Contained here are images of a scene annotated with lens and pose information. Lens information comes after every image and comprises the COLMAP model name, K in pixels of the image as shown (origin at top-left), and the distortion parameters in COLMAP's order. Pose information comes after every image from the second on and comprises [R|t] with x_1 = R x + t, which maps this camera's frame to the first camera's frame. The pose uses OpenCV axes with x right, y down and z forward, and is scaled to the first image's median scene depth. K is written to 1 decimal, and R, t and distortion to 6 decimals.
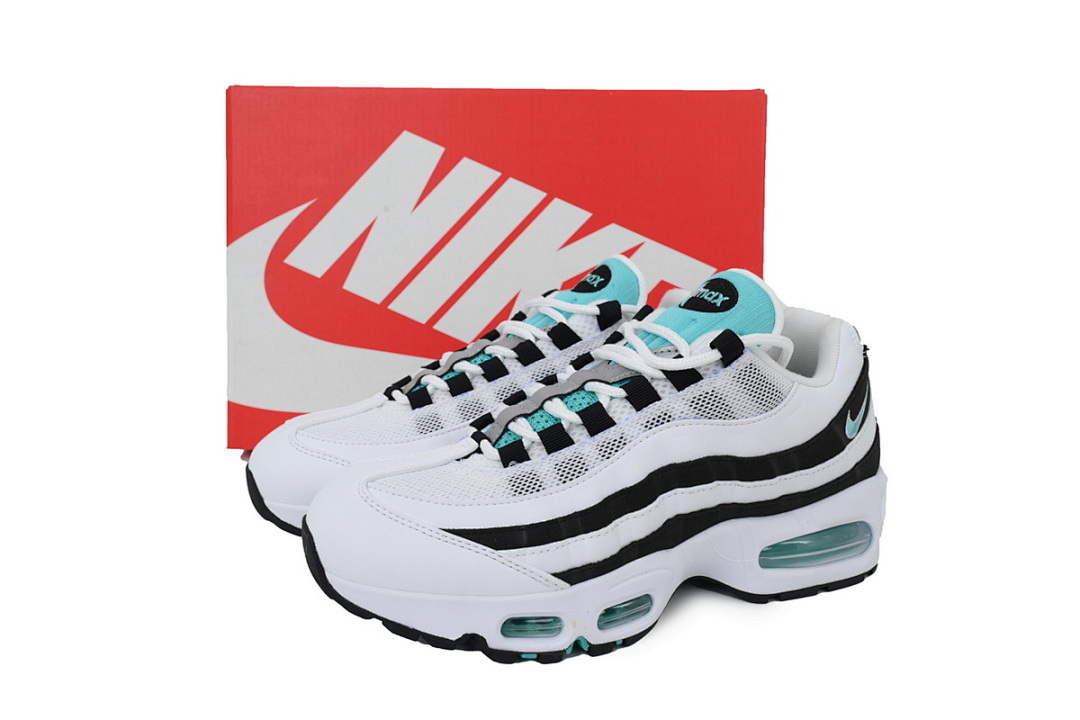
lens RADIAL K [[924.2, 0, 540.0], [0, 924.2, 360.0], [0, 0, 1]] dist [-0.002012, -0.002734]
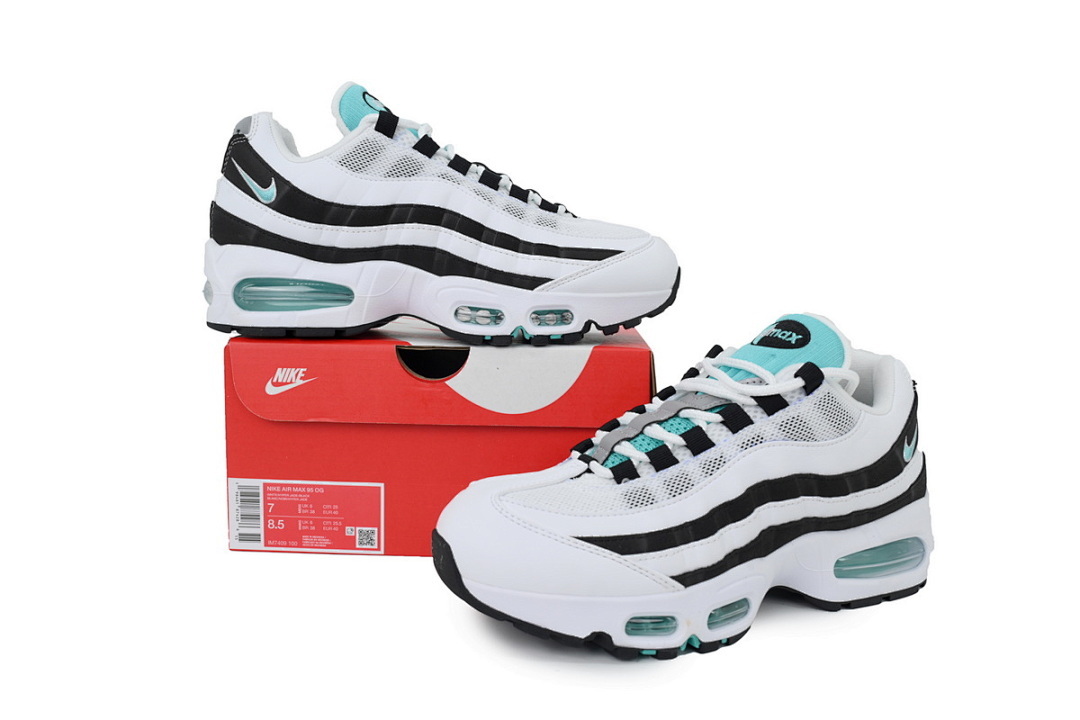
lens RADIAL K [[924.2, 0, 540.0], [0, 924.2, 360.0], [0, 0, 1]] dist [-0.002012, -0.002734]
pose [[0.998090, 0.005404, 0.061533, -0.199911], [-0.000928, 0.997365, -0.072535, 0.047674], [-0.061763, 0.072339, 0.995466, -0.114239]]
